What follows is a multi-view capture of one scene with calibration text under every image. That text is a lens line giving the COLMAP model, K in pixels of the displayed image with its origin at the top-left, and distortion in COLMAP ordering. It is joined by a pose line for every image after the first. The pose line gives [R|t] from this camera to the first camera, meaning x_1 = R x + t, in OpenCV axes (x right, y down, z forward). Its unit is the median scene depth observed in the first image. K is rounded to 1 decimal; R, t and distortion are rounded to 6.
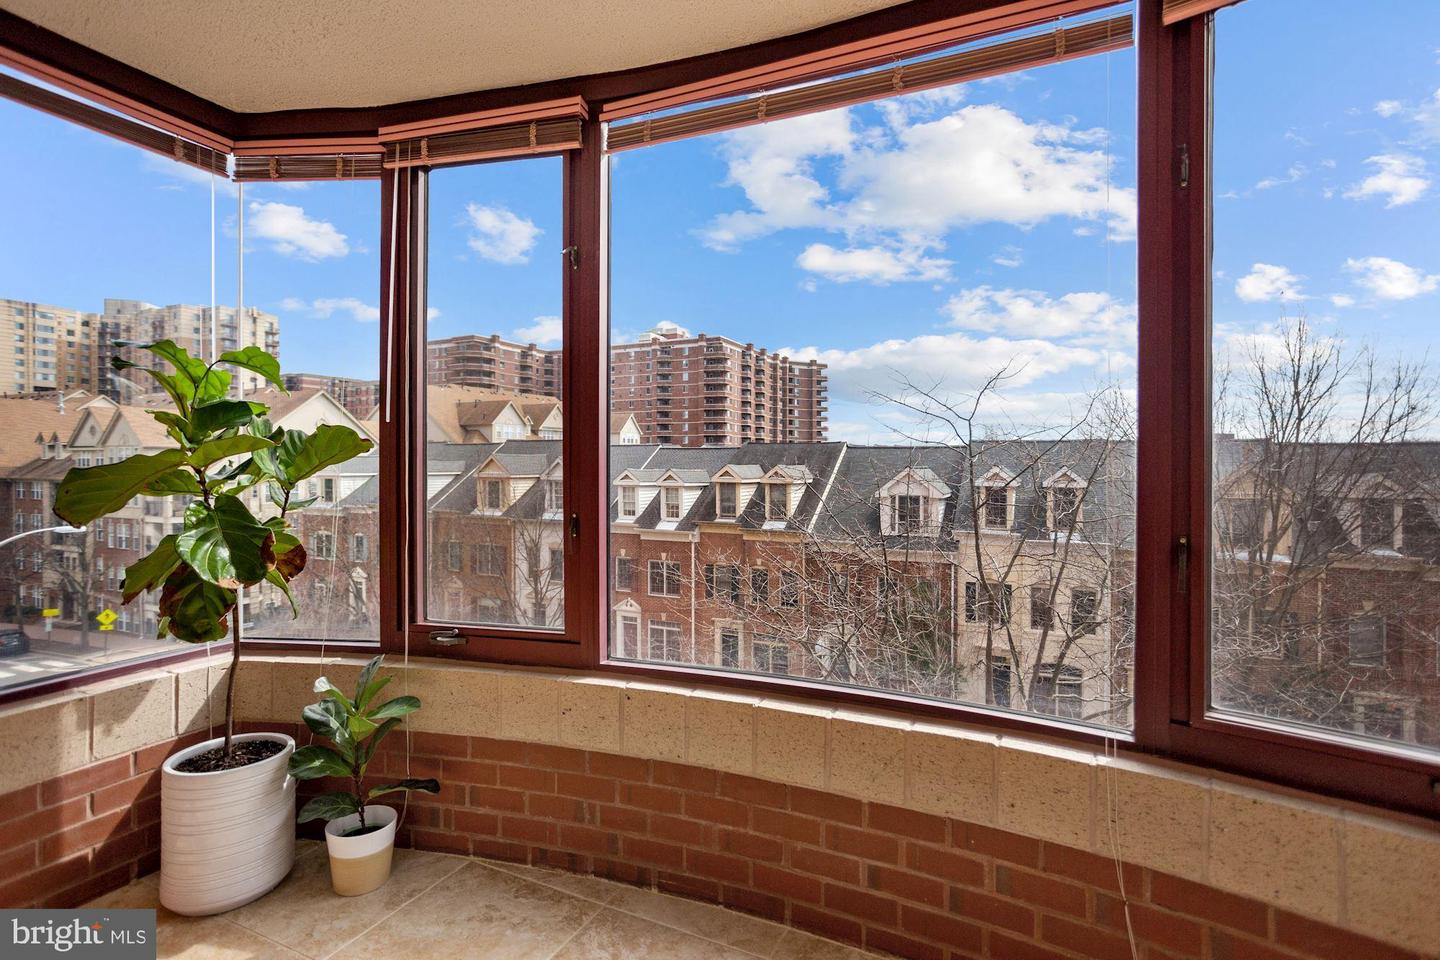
lens RADIAL K [[718.2, 0, 744.6], [0, 718.2, 458.4], [0, 0, 1]] dist [-0.051084, 0.024214]
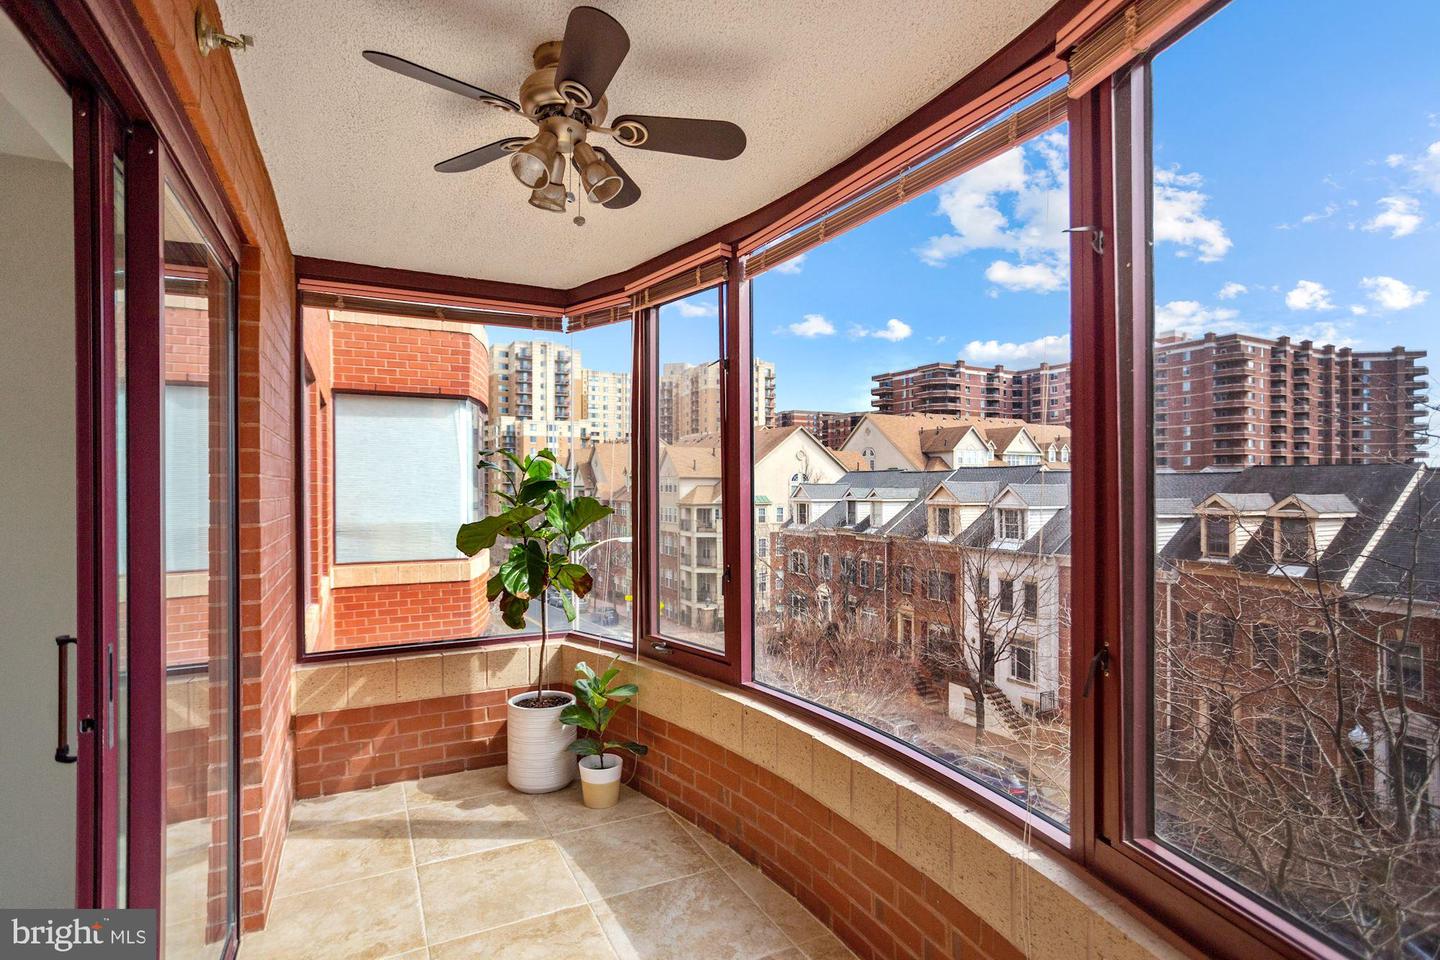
lens RADIAL K [[718.2, 0, 706.2], [0, 718.2, 487.2], [0, 0, 1]] dist [-0.051084, 0.024214]
pose [[0.778026, -0.001295, -0.628231, 0.551559], [0.004095, 0.999987, 0.003009, -0.066953], [0.628219, -0.004914, 0.778021, -0.031931]]
